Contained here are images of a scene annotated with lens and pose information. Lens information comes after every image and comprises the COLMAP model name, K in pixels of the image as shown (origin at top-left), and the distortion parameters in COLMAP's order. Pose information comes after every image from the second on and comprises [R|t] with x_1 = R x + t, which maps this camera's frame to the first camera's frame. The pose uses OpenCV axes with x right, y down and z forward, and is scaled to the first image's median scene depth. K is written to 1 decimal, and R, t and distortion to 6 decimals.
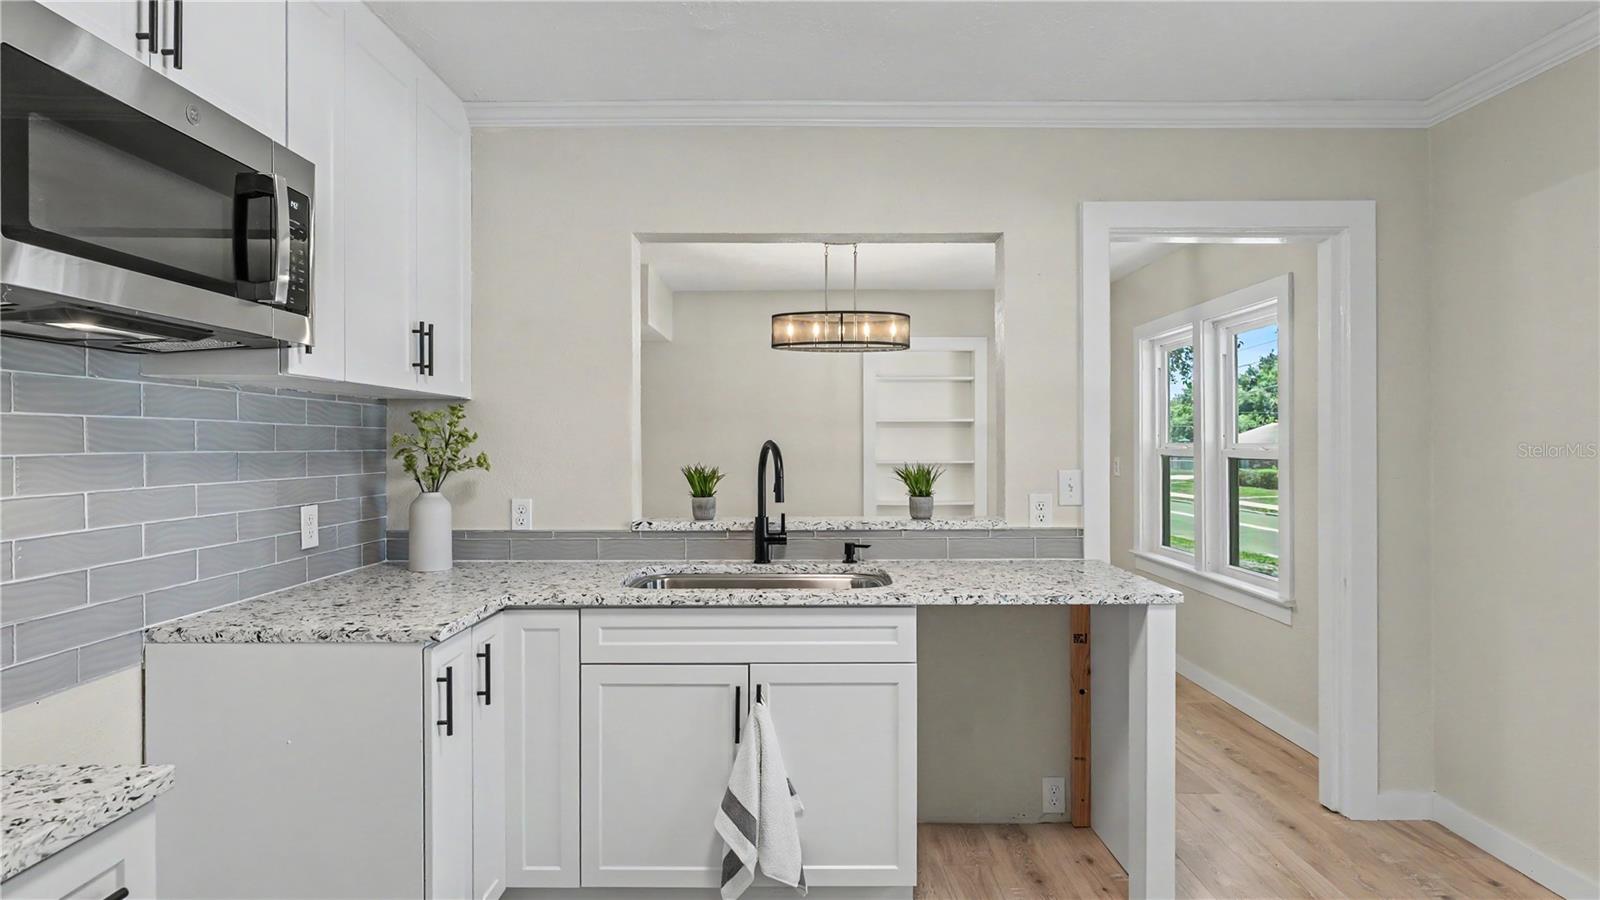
lens RADIAL K [[829.1, 0, 790.0], [0, 829.1, 446.6], [0, 0, 1]] dist [-0.003321, 0.001467]
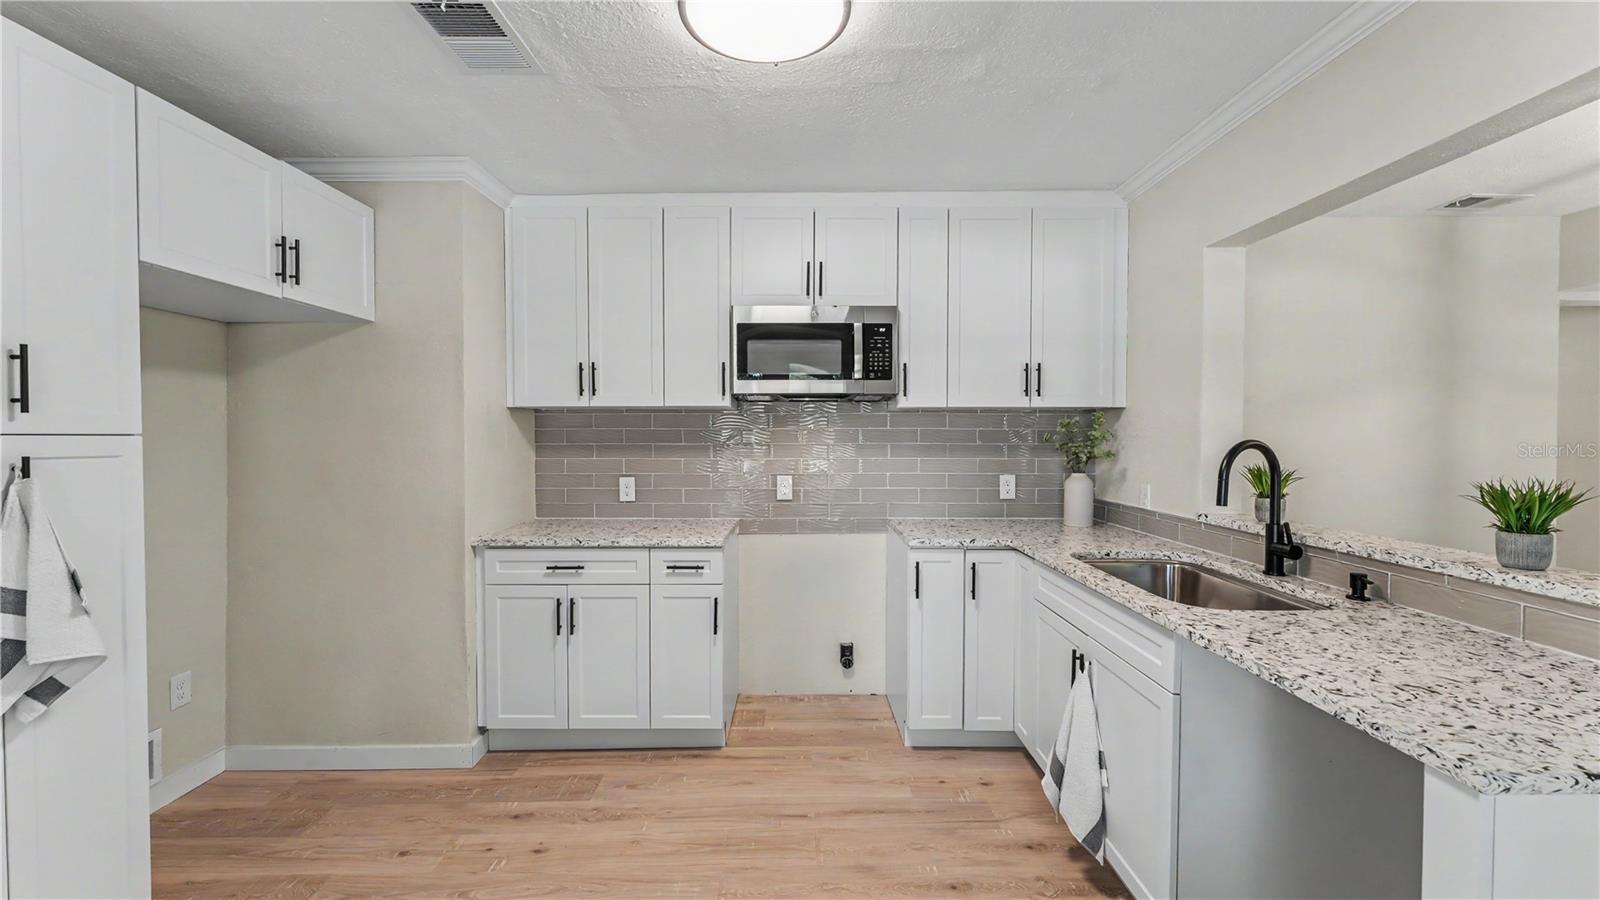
lens RADIAL K [[637.8, 0, 801.5], [0, 637.8, 451.0], [0, 0, 1]] dist [-0.004204, 0.000491]
pose [[0.002425, 0.027414, -0.999621, 0.679578], [-0.003589, 0.999618, 0.027405, -0.013183], [0.999991, 0.003521, 0.002522, 0.495098]]
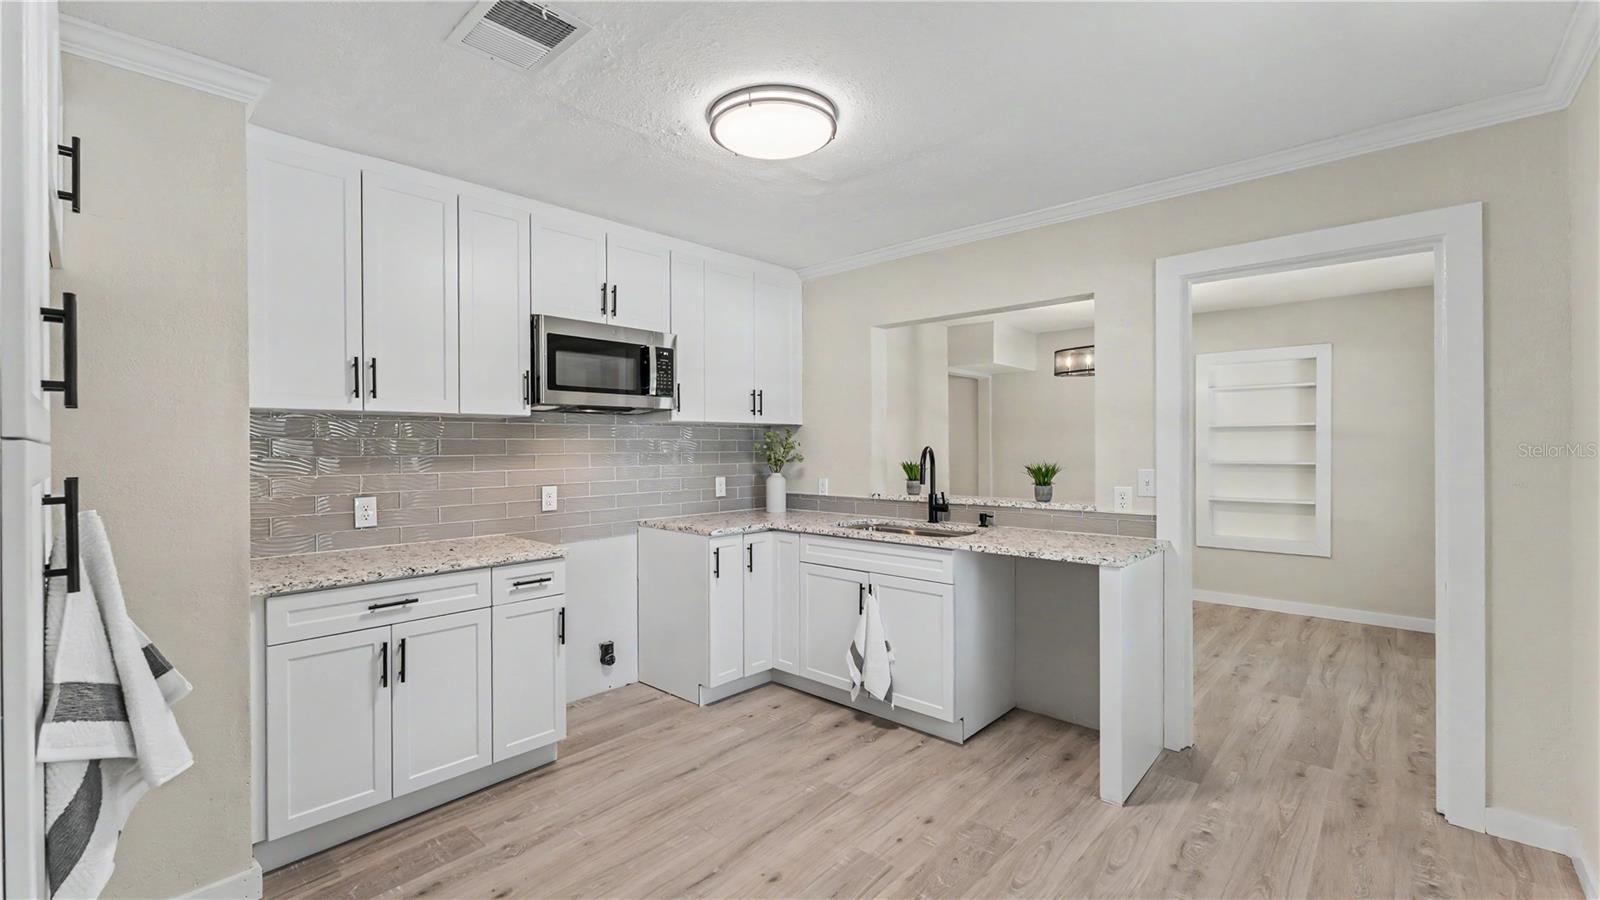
lens RADIAL K [[665.1, 0, 801.0], [0, 665.1, 449.2], [0, 0, 1]] dist [-0.002570, 0.000714]
pose [[0.737507, 0.001644, -0.675338, 0.668744], [0.001110, 0.999993, 0.003647, -0.007262], [0.675339, -0.003439, 0.737500, -0.128543]]
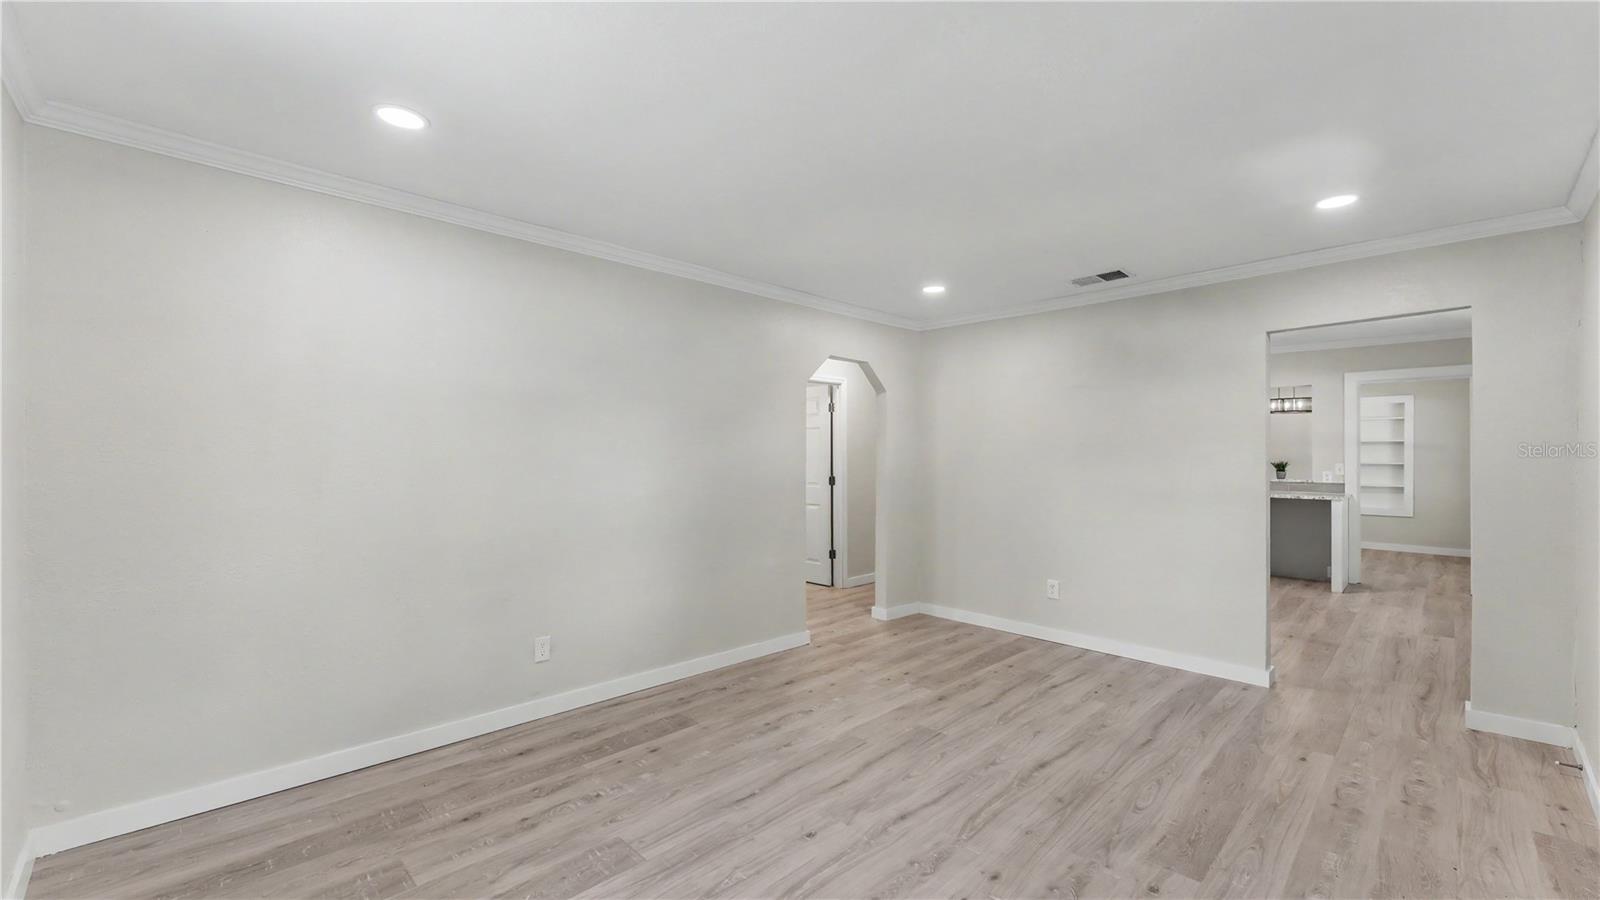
lens RADIAL K [[665.1, 0, 800.3], [0, 665.1, 446.8], [0, 0, 1]] dist [-0.002570, 0.000714]
pose [[0.706675, -0.008413, -0.707488, 0.688160], [0.000227, 0.999932, -0.011664, -0.003511], [0.707538, 0.008082, 0.706629, -2.146300]]
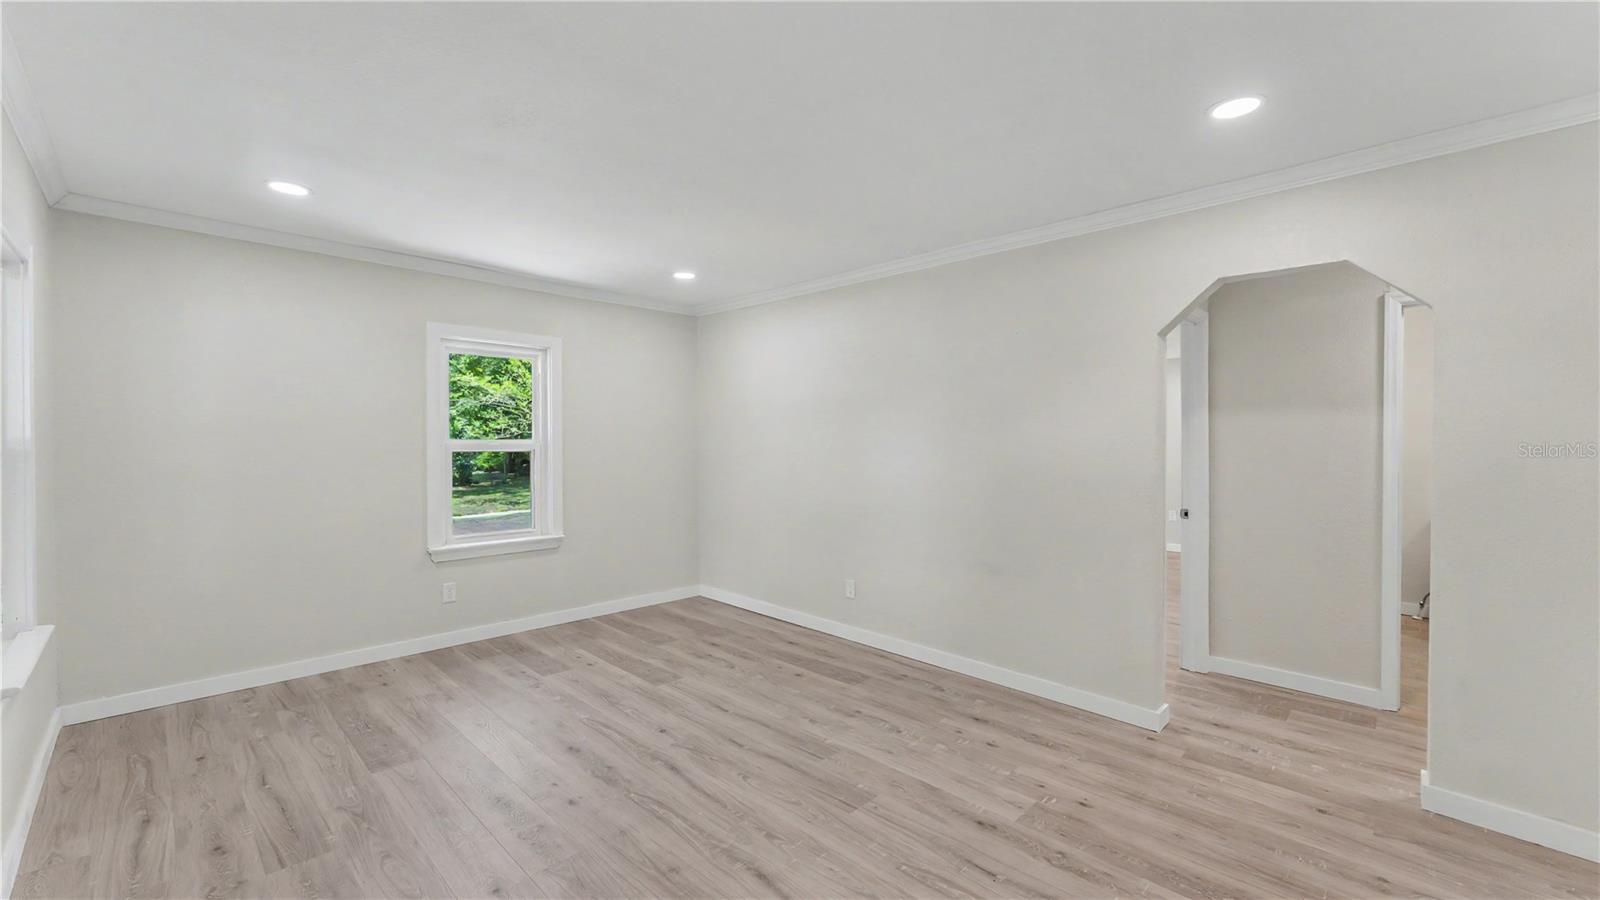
lens RADIAL K [[637.8, 0, 794.3], [0, 637.8, 448.1], [0, 0, 1]] dist [-0.004204, 0.000491]
pose [[-0.708631, -0.002294, -0.705575, 0.694747], [-0.007867, 0.999958, 0.004650, -0.001054], [0.705535, 0.008846, -0.708620, -0.599463]]
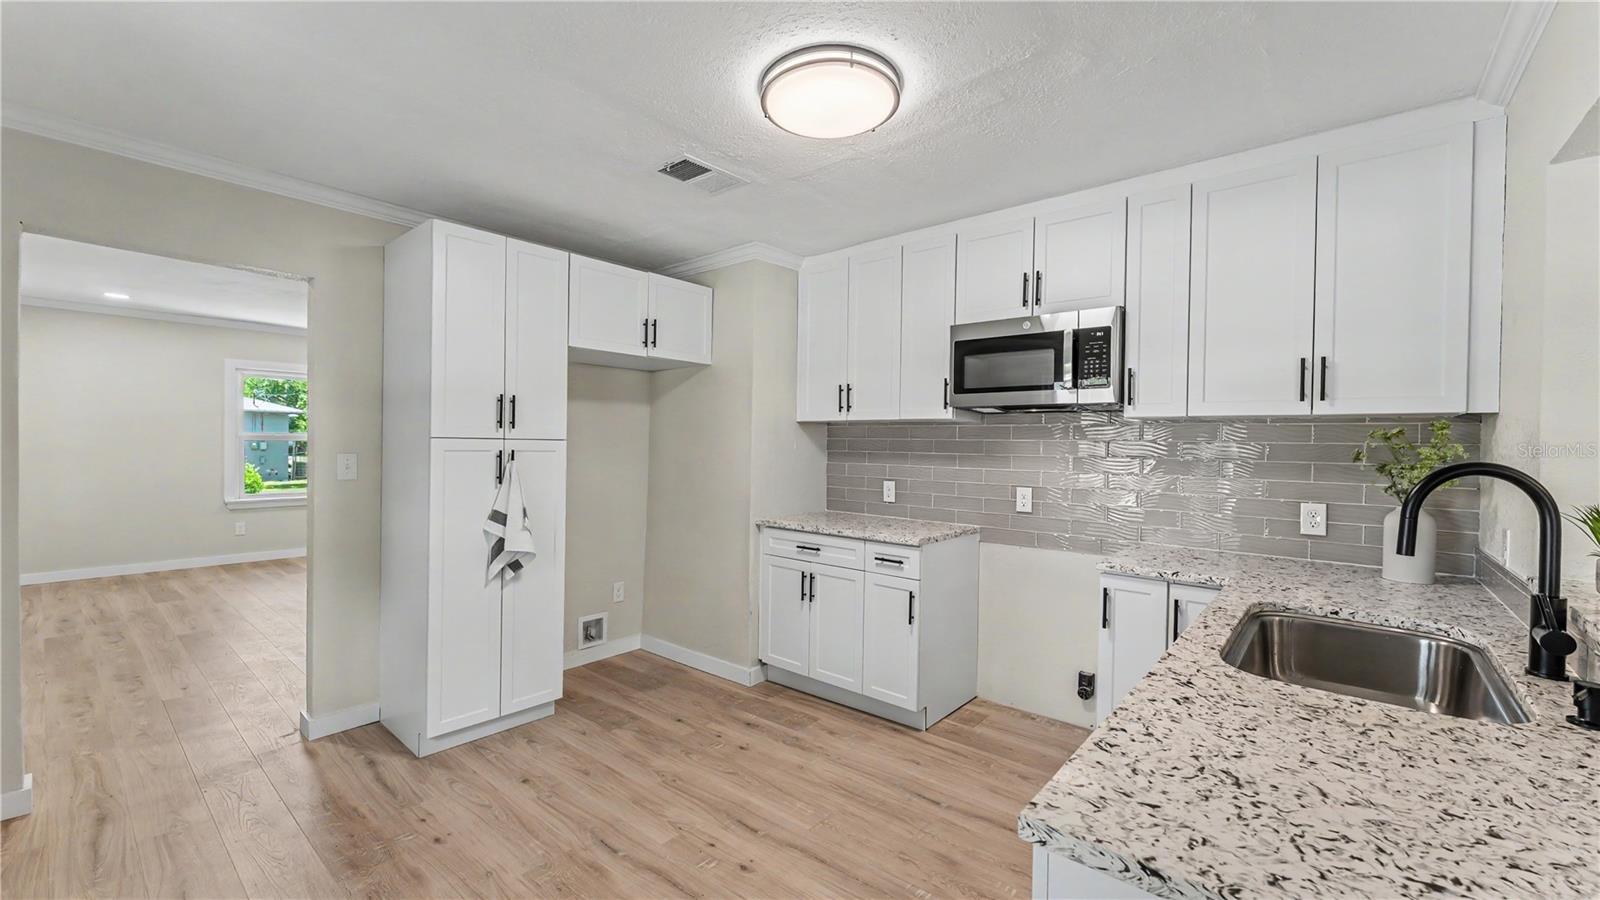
lens RADIAL K [[637.8, 0, 797.6], [0, 637.8, 450.2], [0, 0, 1]] dist [-0.004204, 0.000491]
pose [[-0.651065, 0.002390, -0.759018, 0.660074], [-0.015911, 0.999732, 0.016796, -0.016896], [0.758855, 0.023012, -0.650853, 0.915193]]
